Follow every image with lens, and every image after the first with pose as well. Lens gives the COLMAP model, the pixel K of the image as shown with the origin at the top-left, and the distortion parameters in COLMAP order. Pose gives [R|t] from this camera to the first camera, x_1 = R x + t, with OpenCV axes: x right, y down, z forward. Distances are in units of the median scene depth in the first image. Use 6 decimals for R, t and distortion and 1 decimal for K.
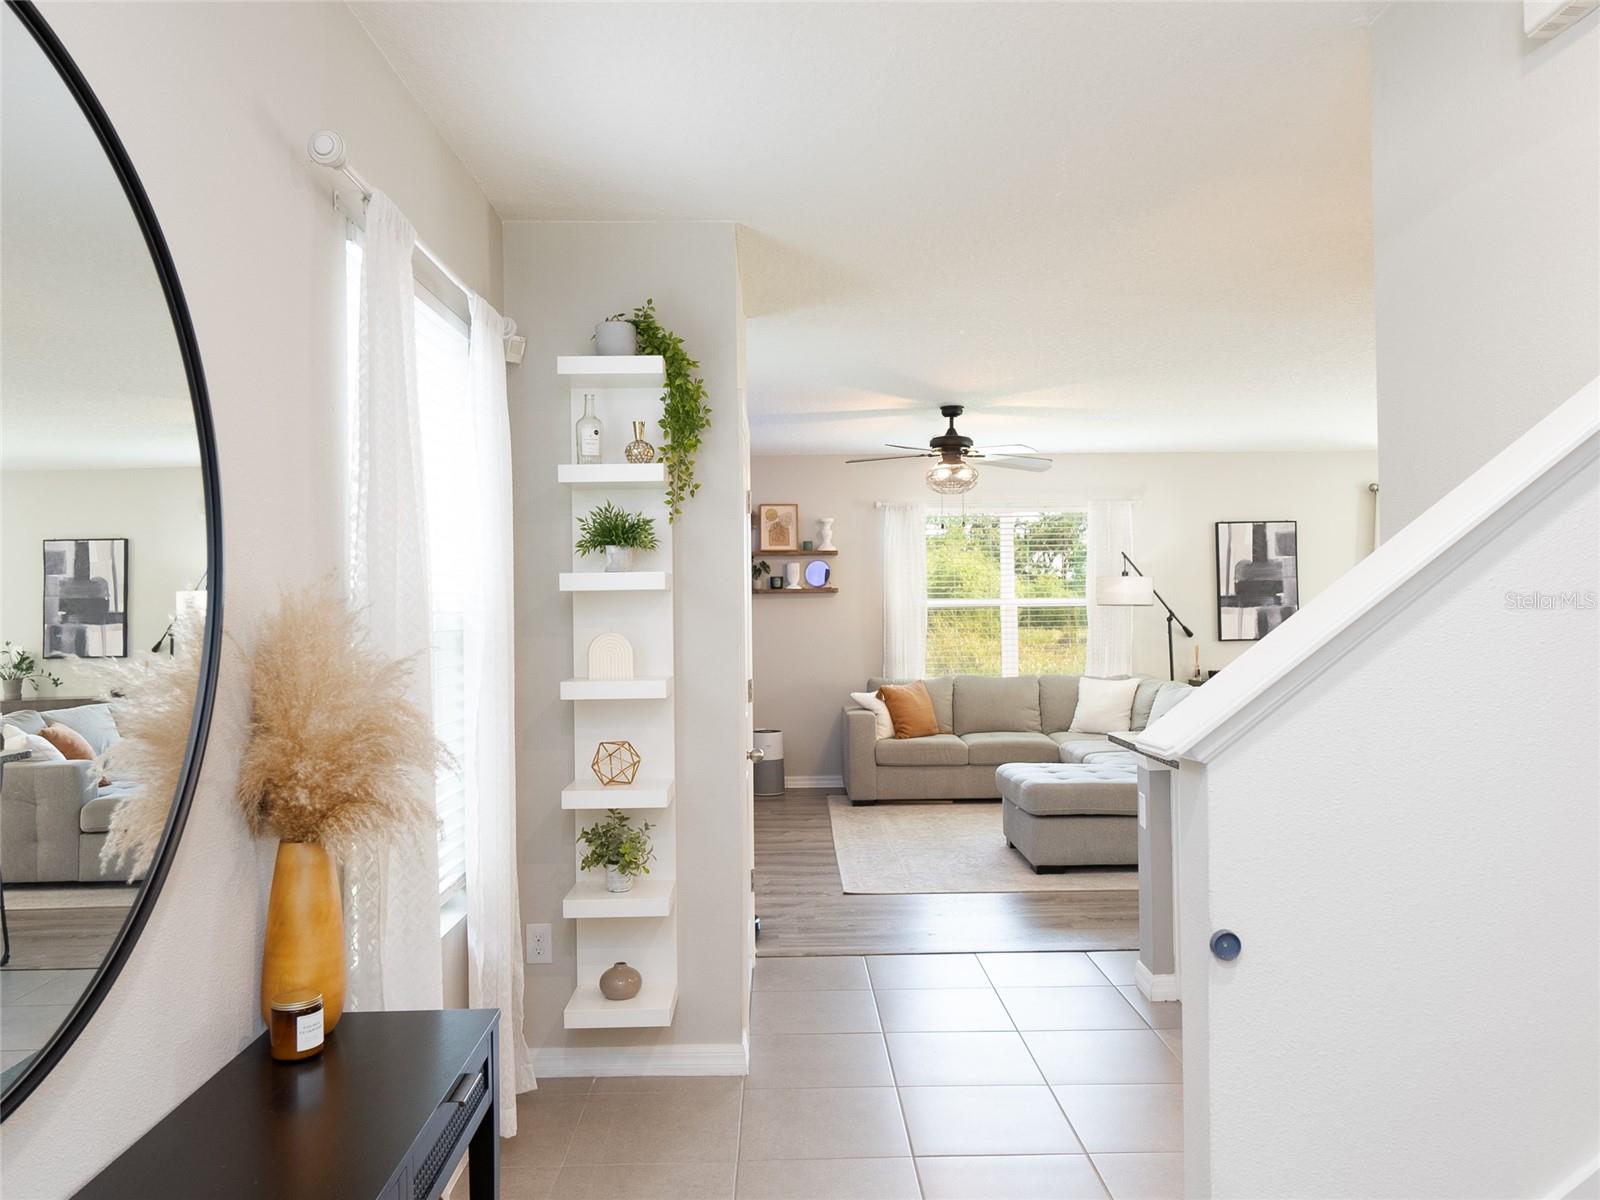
lens RADIAL K [[1199.1, 0, 811.5], [0, 1199.1, 590.4], [0, 0, 1]] dist [-0.000060, 0.000091]
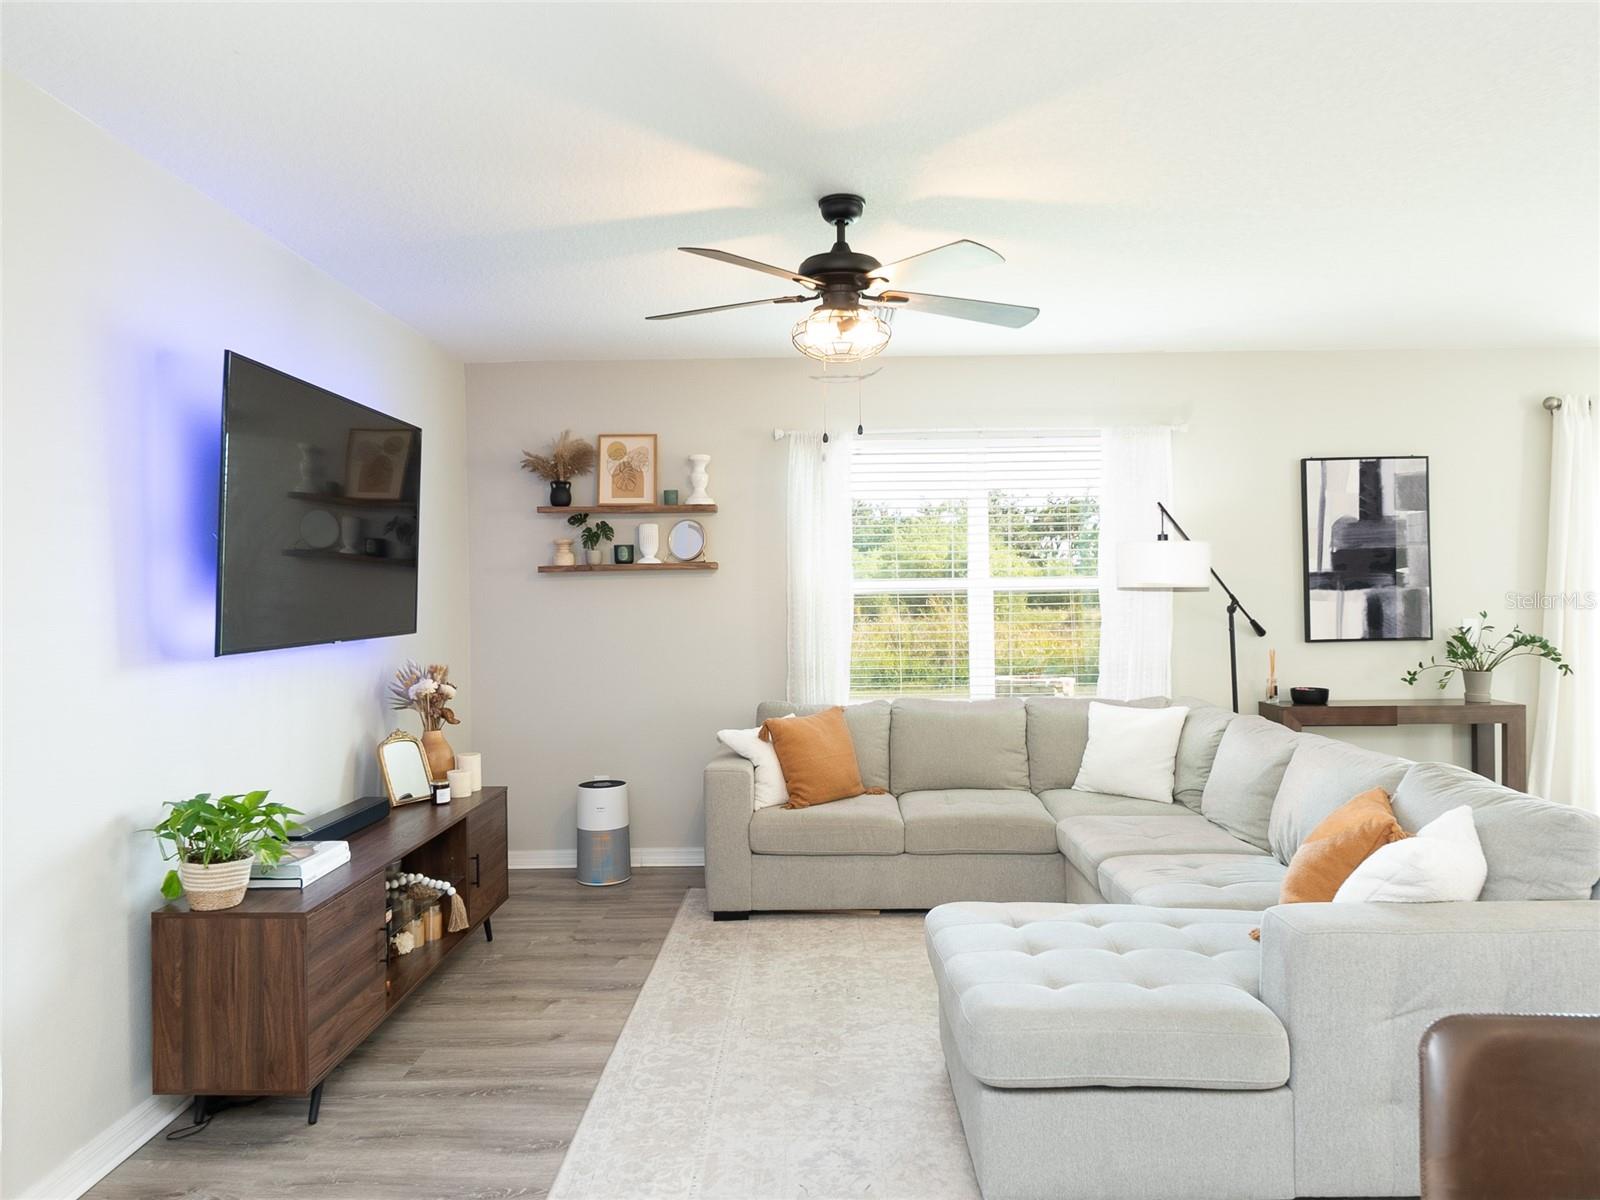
lens RADIAL K [[1079.6, 0, 809.0], [0, 1079.6, 591.1], [0, 0, 1]] dist [-0.001420, -0.004551]
pose [[0.999552, -0.002352, -0.029847, 0.089636], [0.002827, 0.999870, 0.015901, 0.004584], [0.029806, -0.015979, 0.999428, 0.413259]]
